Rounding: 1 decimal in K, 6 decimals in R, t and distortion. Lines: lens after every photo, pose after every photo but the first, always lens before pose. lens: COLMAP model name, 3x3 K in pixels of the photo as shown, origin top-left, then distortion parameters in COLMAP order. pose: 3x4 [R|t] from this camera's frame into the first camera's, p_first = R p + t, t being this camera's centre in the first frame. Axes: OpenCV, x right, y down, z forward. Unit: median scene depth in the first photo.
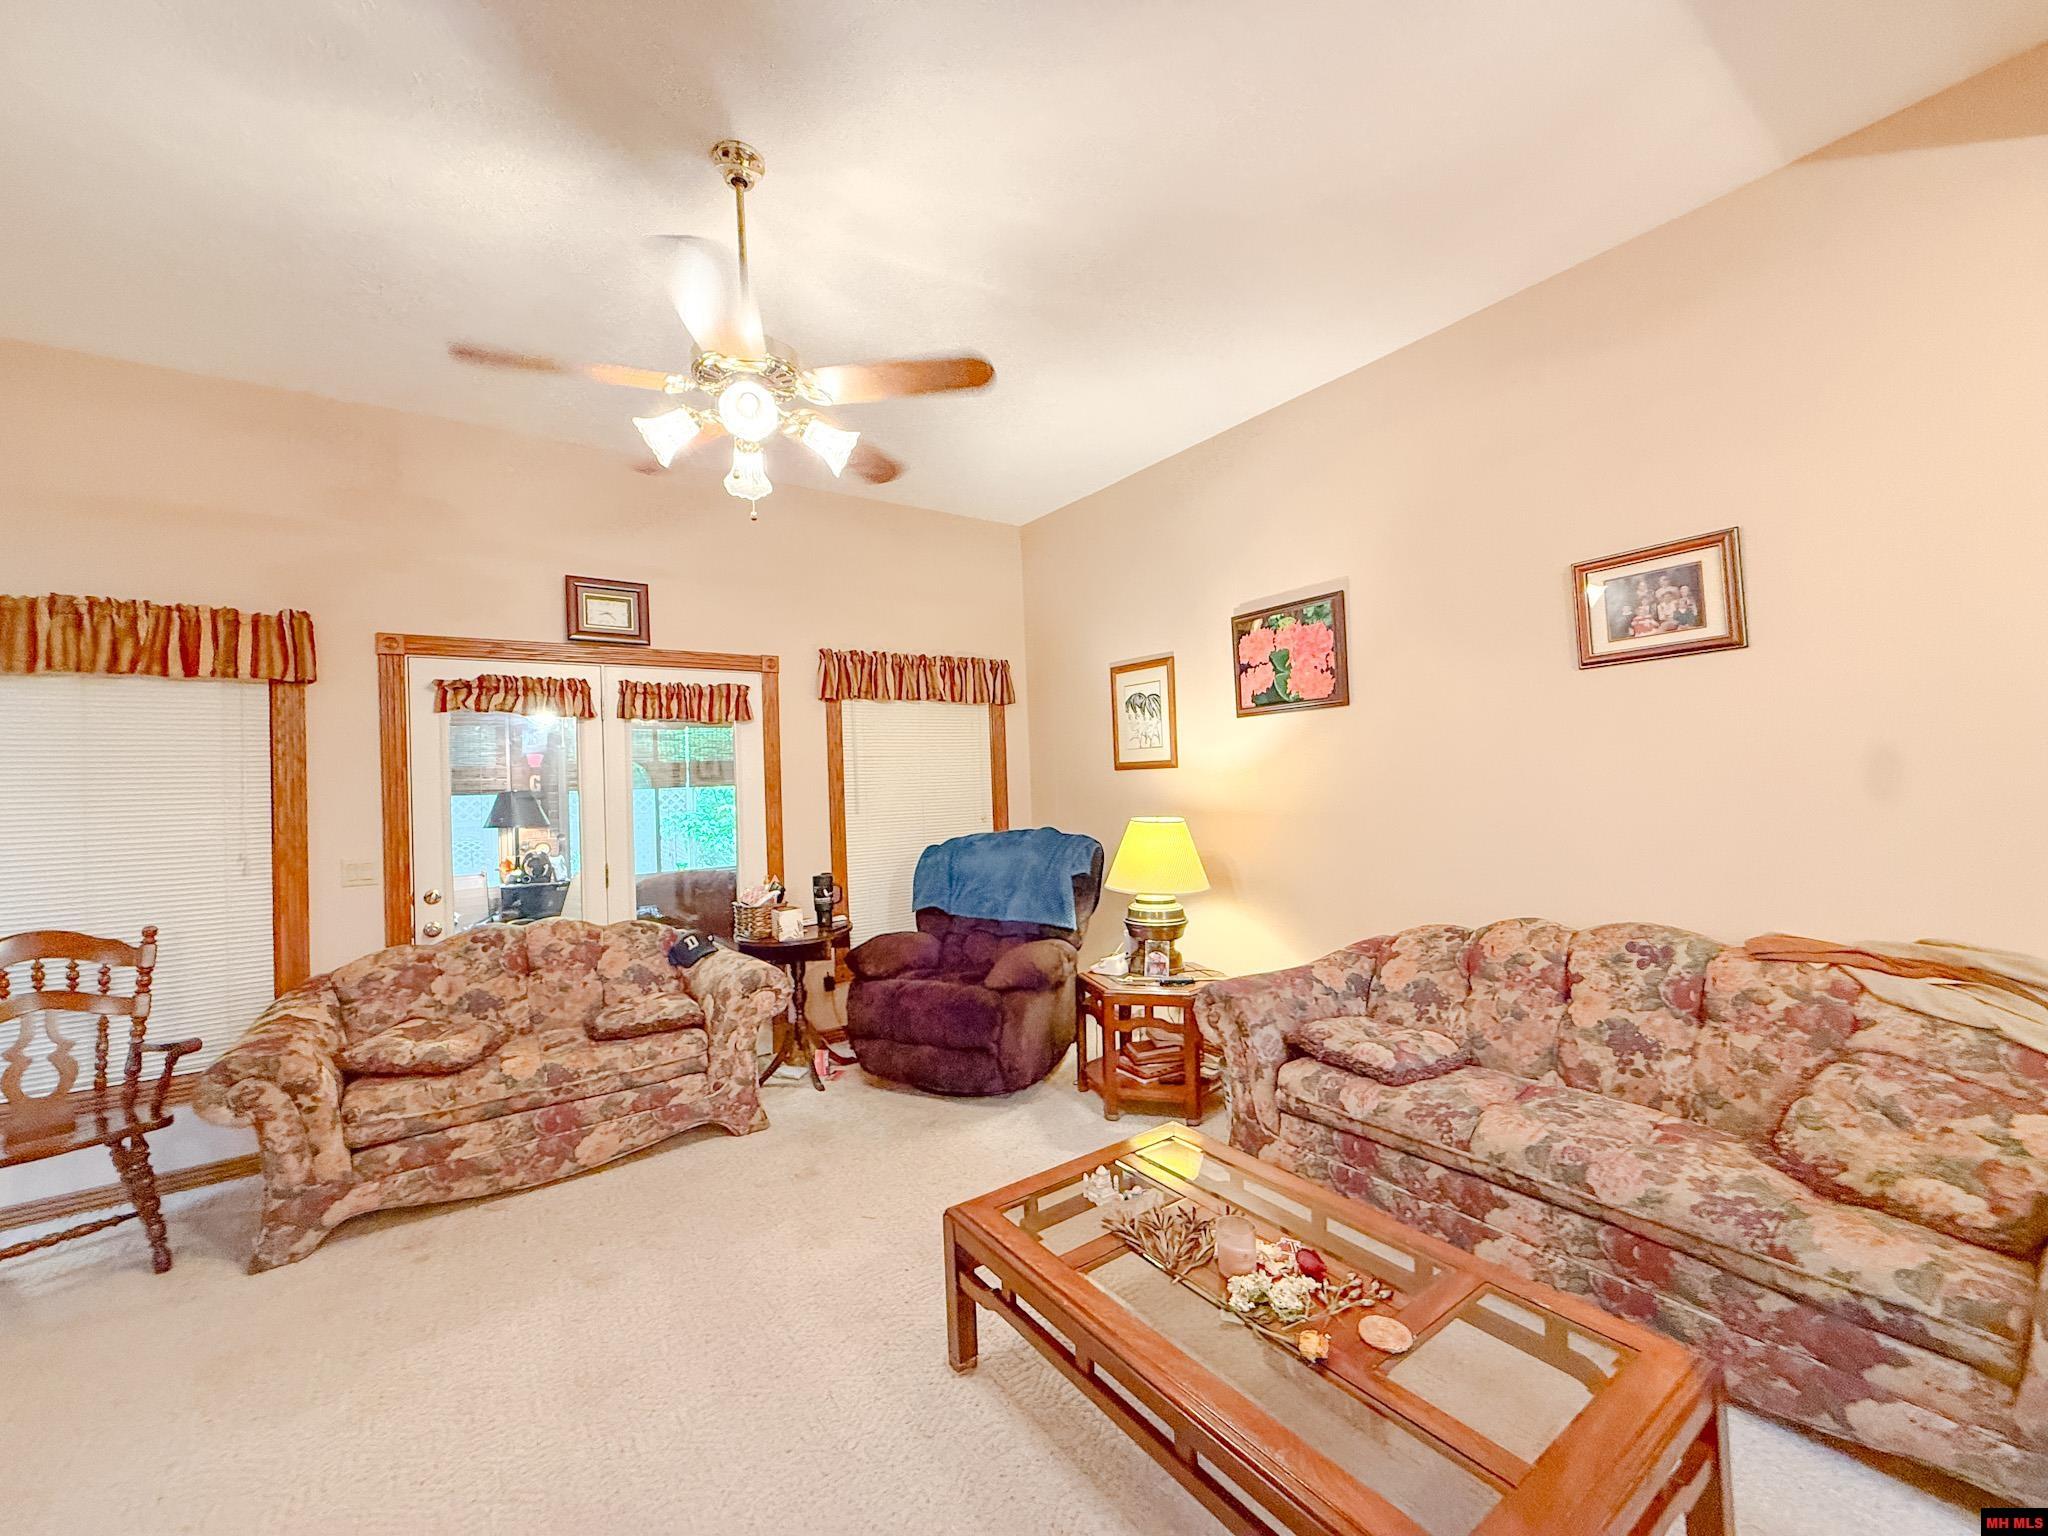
lens RADIAL K [[814.6, 0, 1019.4], [0, 814.6, 768.7], [0, 0, 1]] dist [-0.001654, 0.000284]
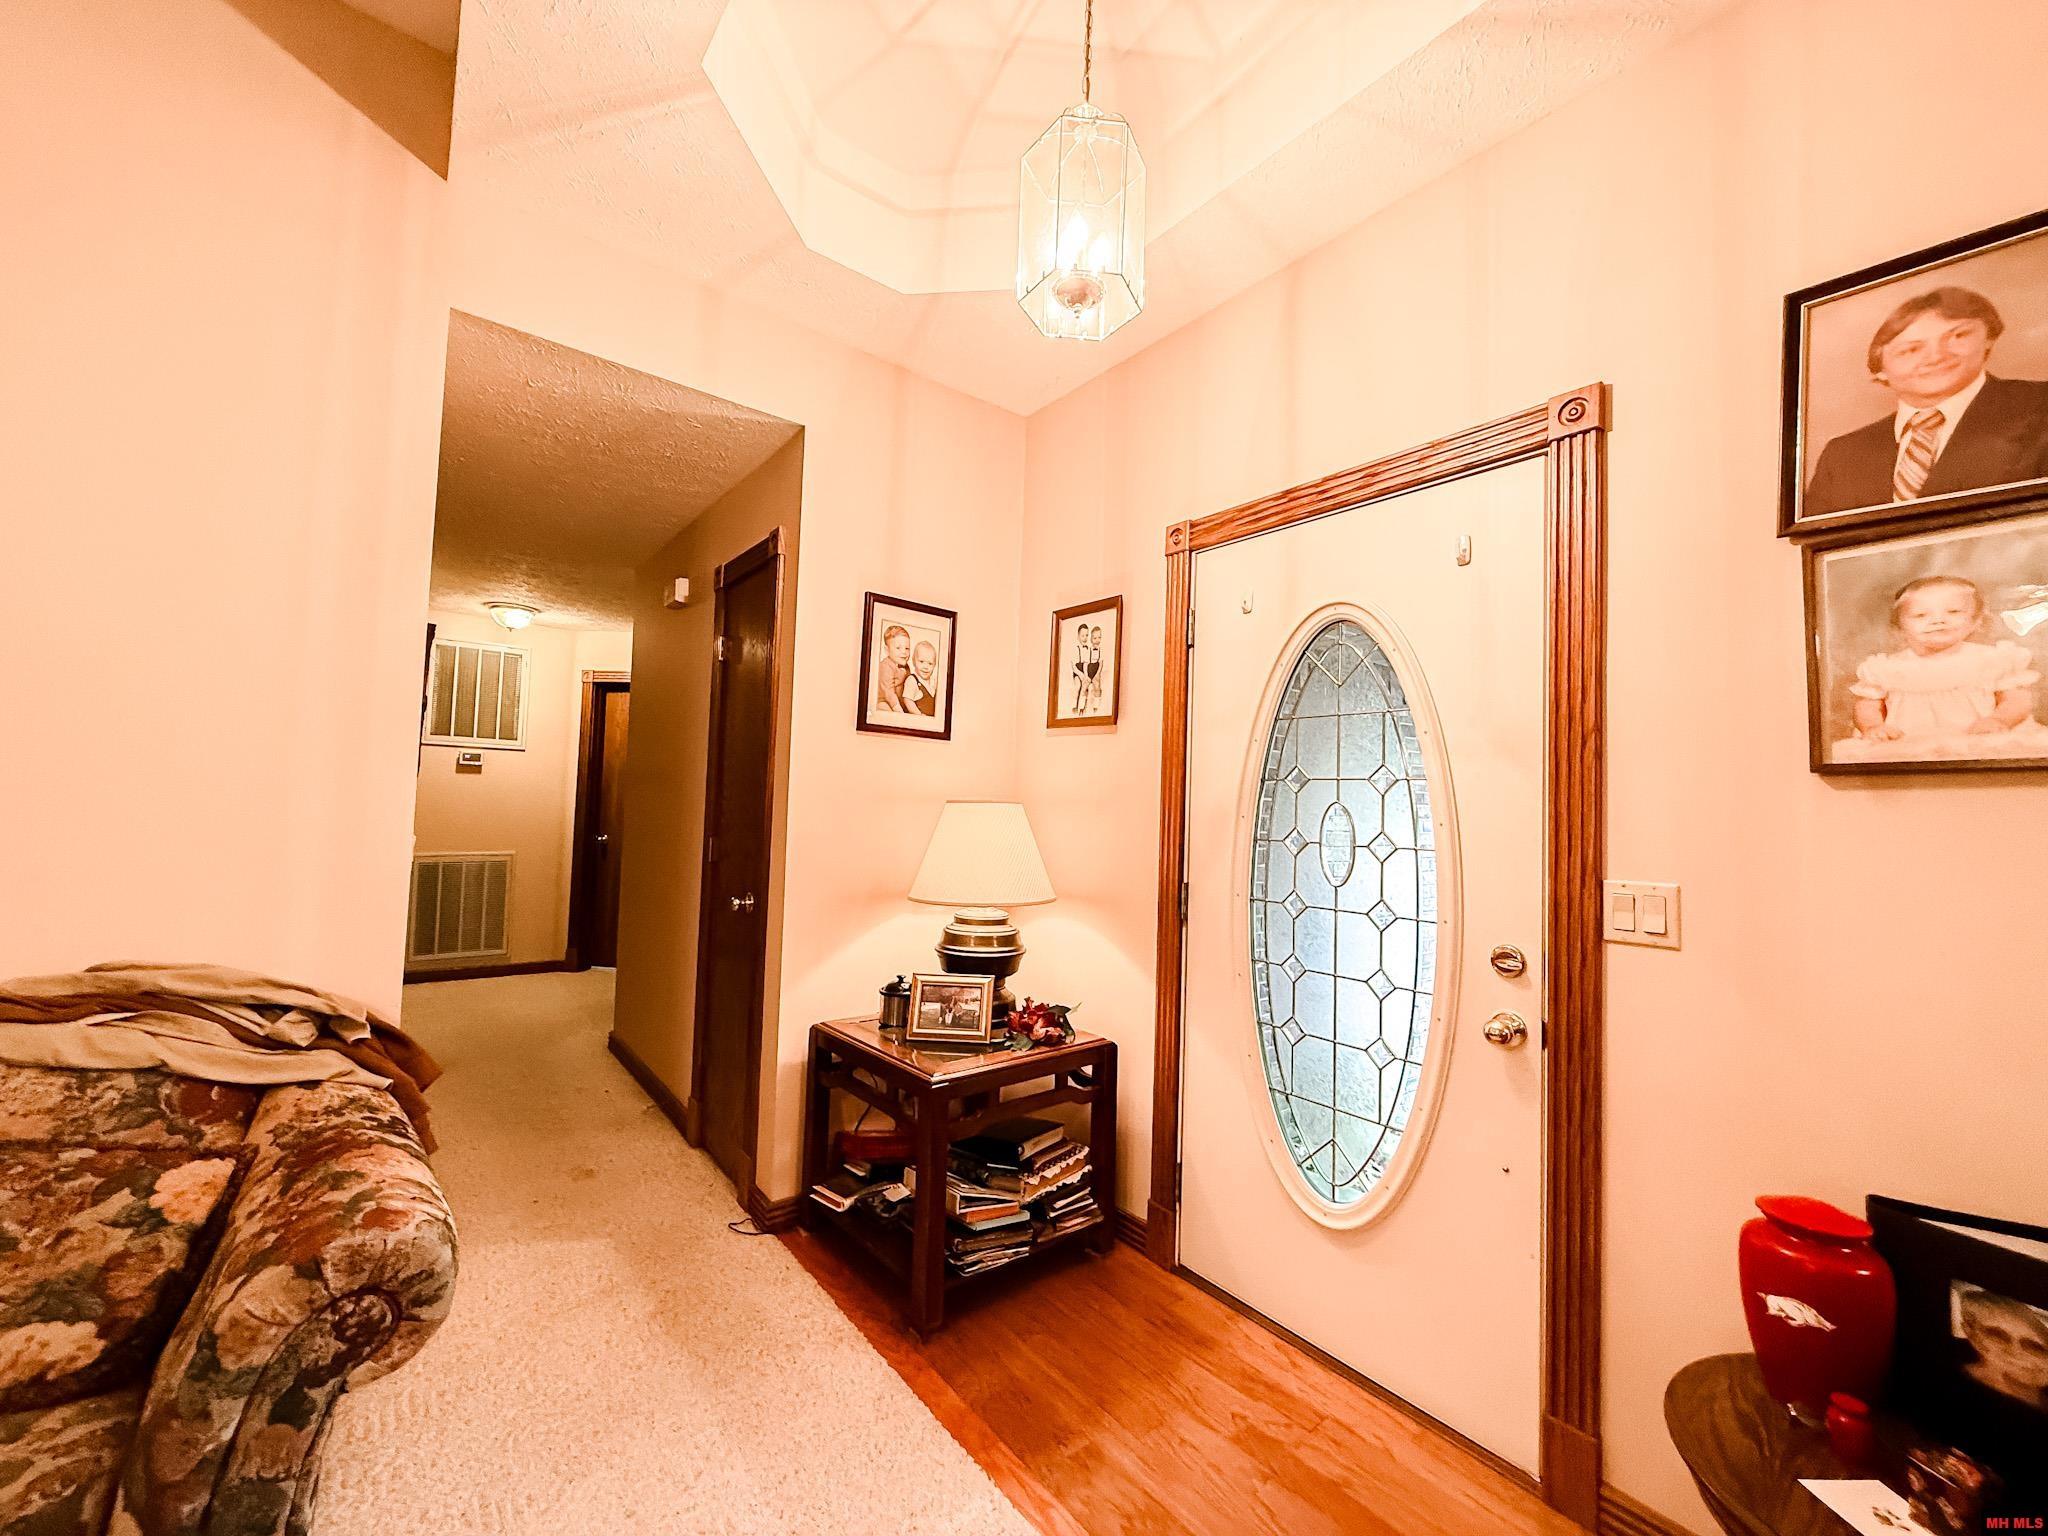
lens RADIAL K [[814.6, 0, 1017.2], [0, 814.6, 765.5], [0, 0, 1]] dist [-0.001654, 0.000284]
pose [[-0.048243, 0.083287, 0.995357, 0.278943], [-0.050691, 0.995029, -0.085716, 0.042884], [-0.997548, -0.054591, -0.043781, 0.173199]]
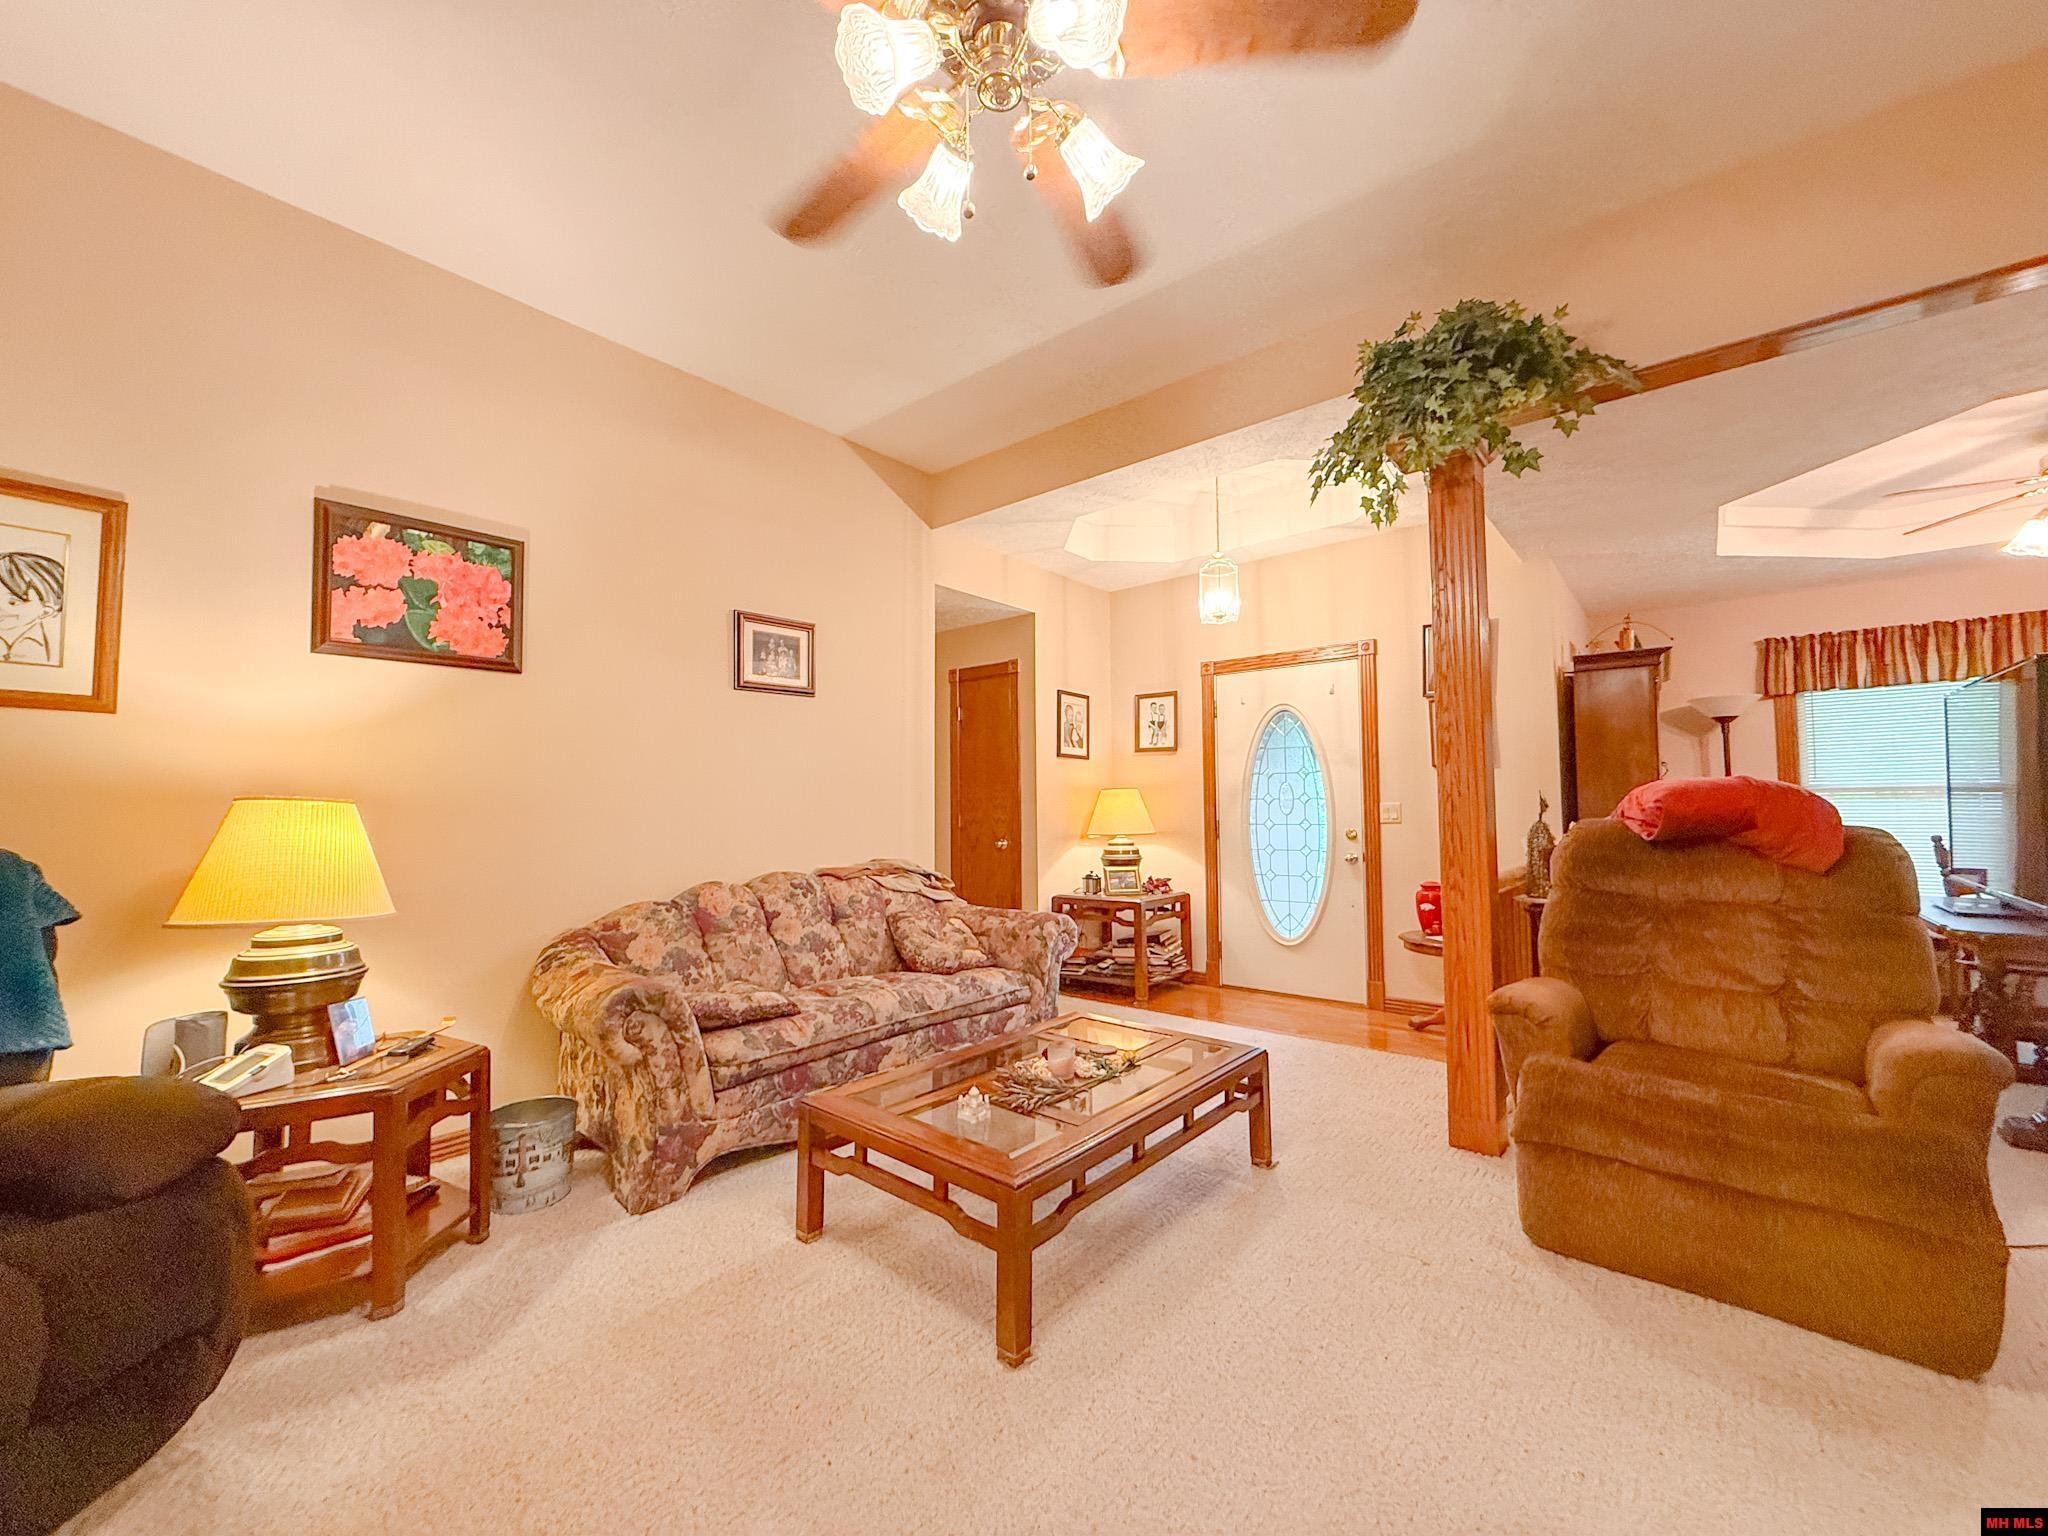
lens RADIAL K [[814.6, 0, 1016.2], [0, 814.6, 764.5], [0, 0, 1]] dist [-0.001654, 0.000284]
pose [[-0.249460, 0.088473, 0.964335, -0.854164], [-0.001704, 0.995776, -0.091798, 0.149161], [-0.968383, -0.024543, -0.248256, 1.077263]]
